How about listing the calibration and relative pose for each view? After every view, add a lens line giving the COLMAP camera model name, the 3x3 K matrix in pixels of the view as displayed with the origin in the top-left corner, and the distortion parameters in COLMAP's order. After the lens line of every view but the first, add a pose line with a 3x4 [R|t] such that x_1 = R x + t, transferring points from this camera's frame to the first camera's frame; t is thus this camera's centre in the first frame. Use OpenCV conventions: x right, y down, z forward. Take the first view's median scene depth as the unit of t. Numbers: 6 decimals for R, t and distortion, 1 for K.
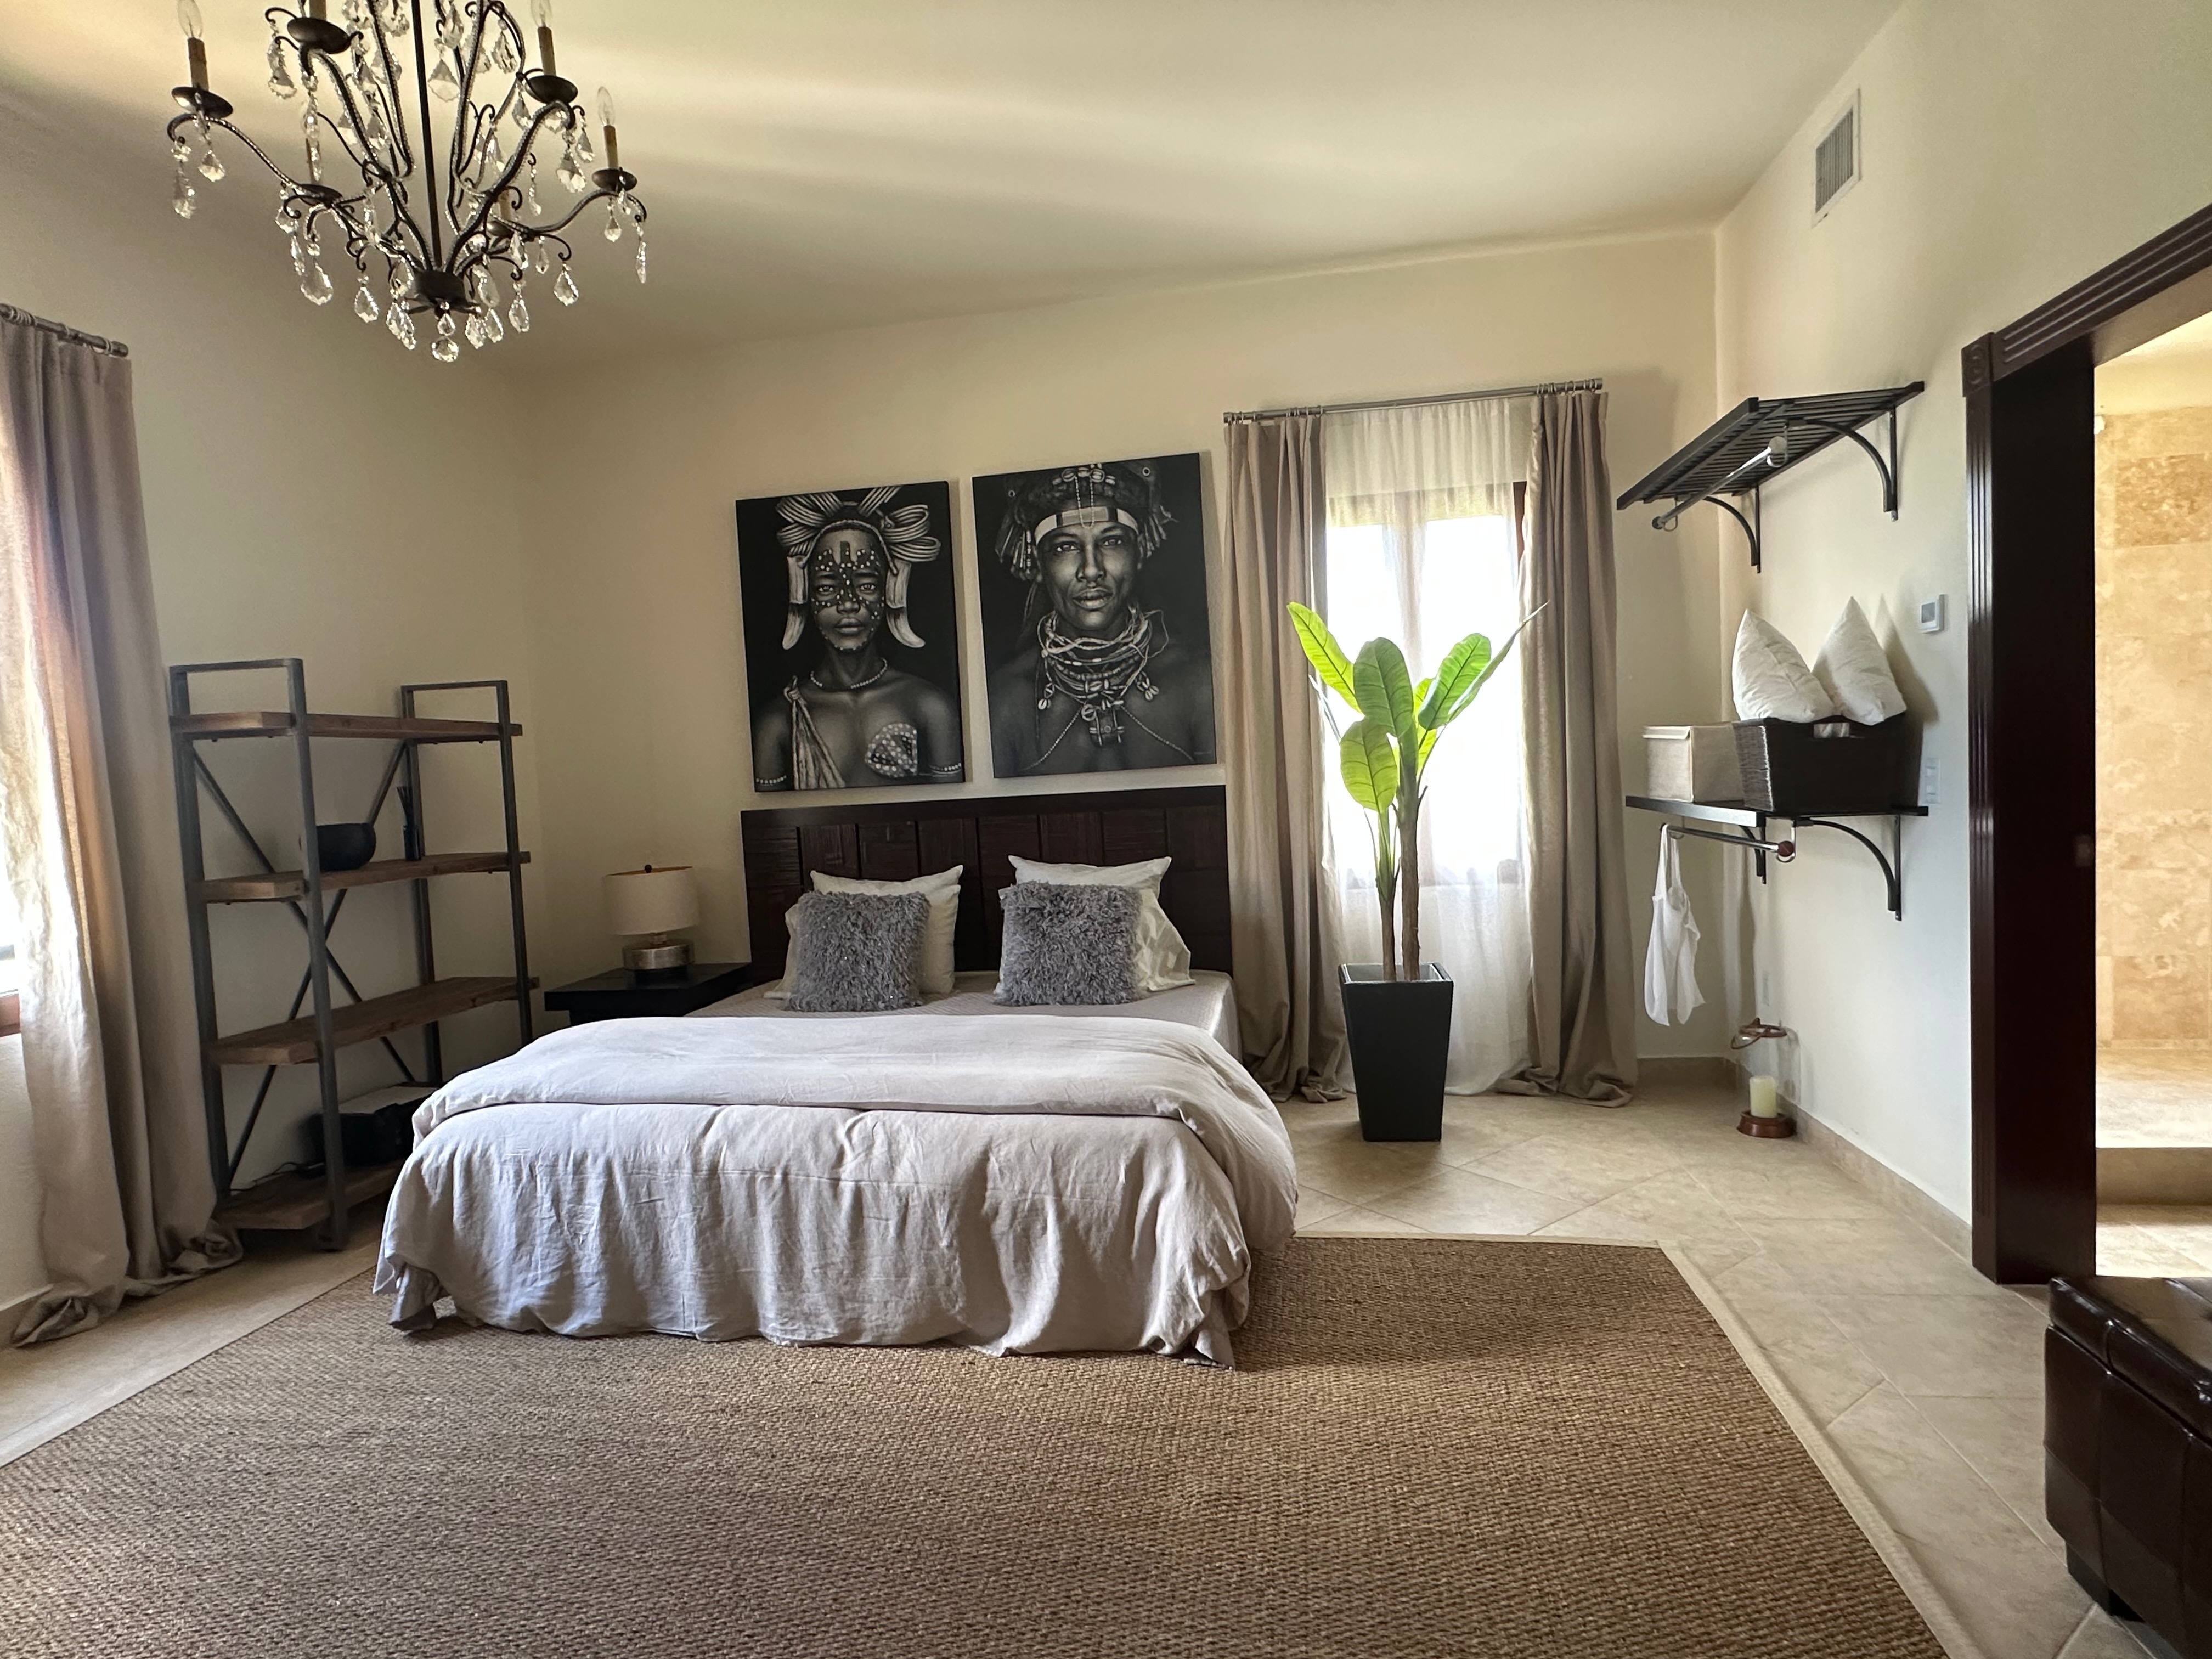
lens RADIAL K [[1199.5, 0, 1095.4], [0, 1199.5, 835.0], [0, 0, 1]] dist [0.001855, -0.000718]
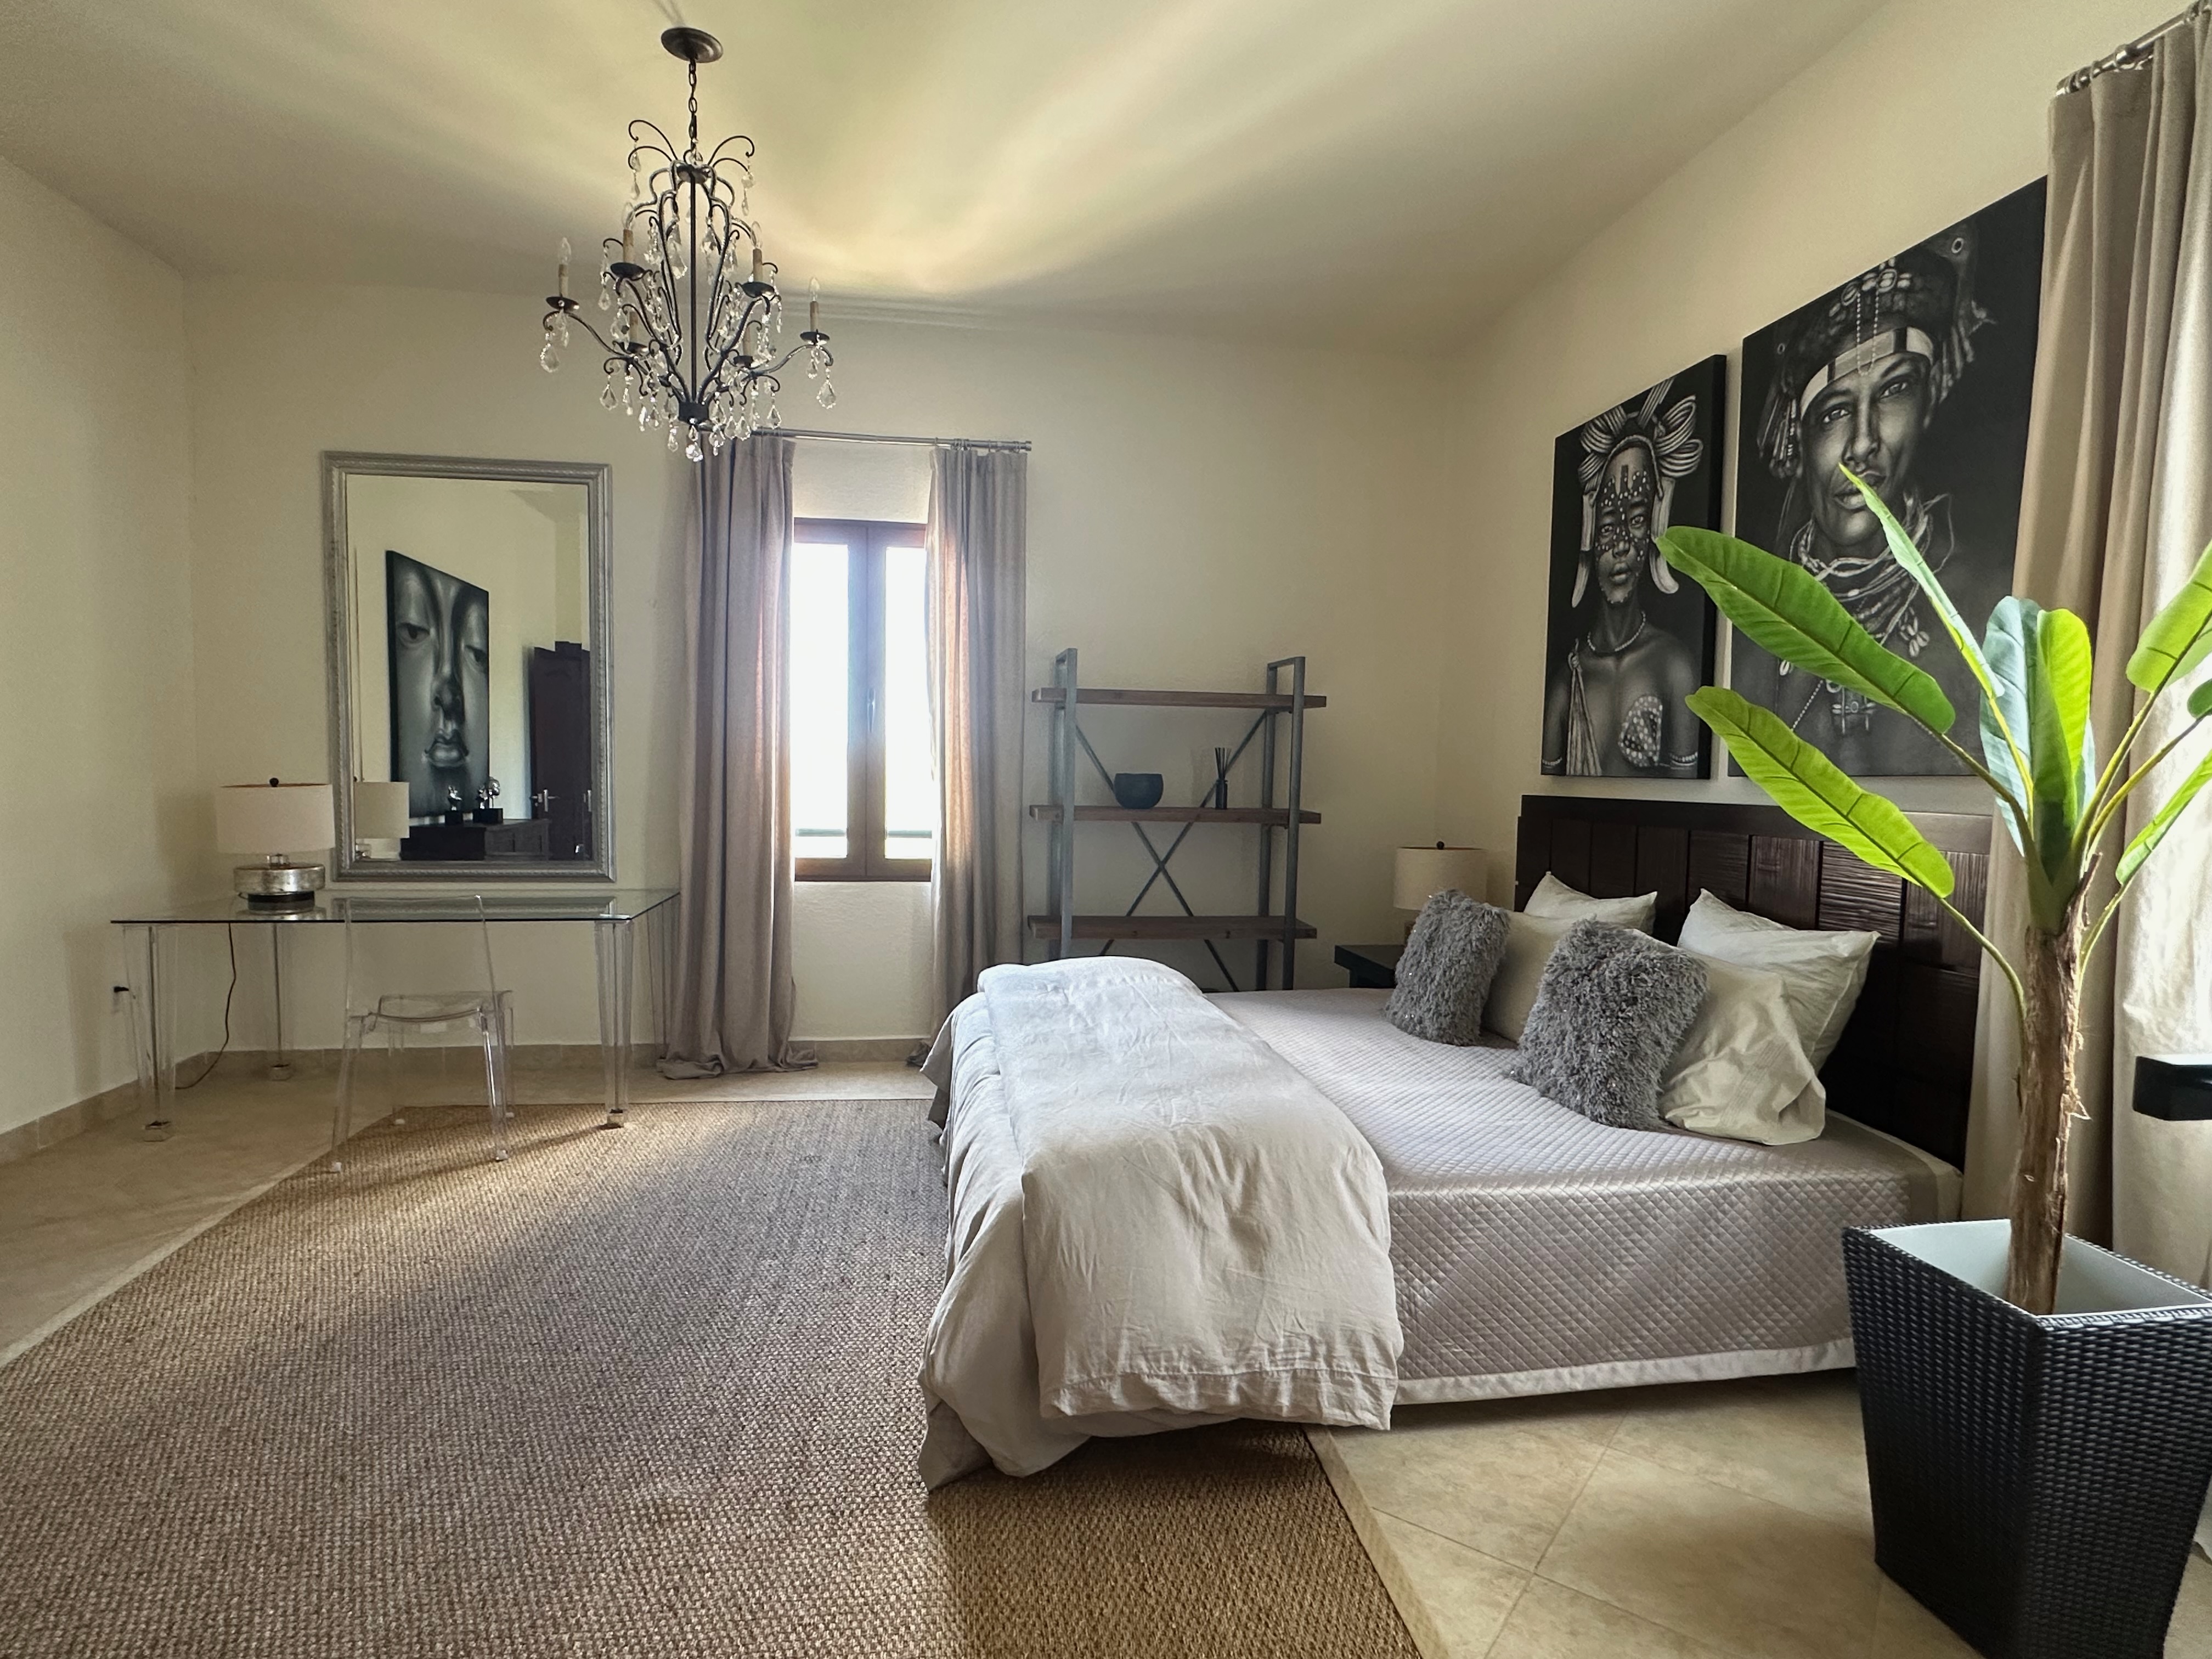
lens RADIAL K [[1199.5, 0, 1095.6], [0, 1199.5, 825.1], [0, 0, 1]] dist [0.001855, -0.000718]
pose [[0.287705, 0.105834, -0.951853, 0.472216], [-0.090359, 0.992442, 0.083035, -0.044163], [0.953447, 0.062118, 0.295094, 0.454395]]
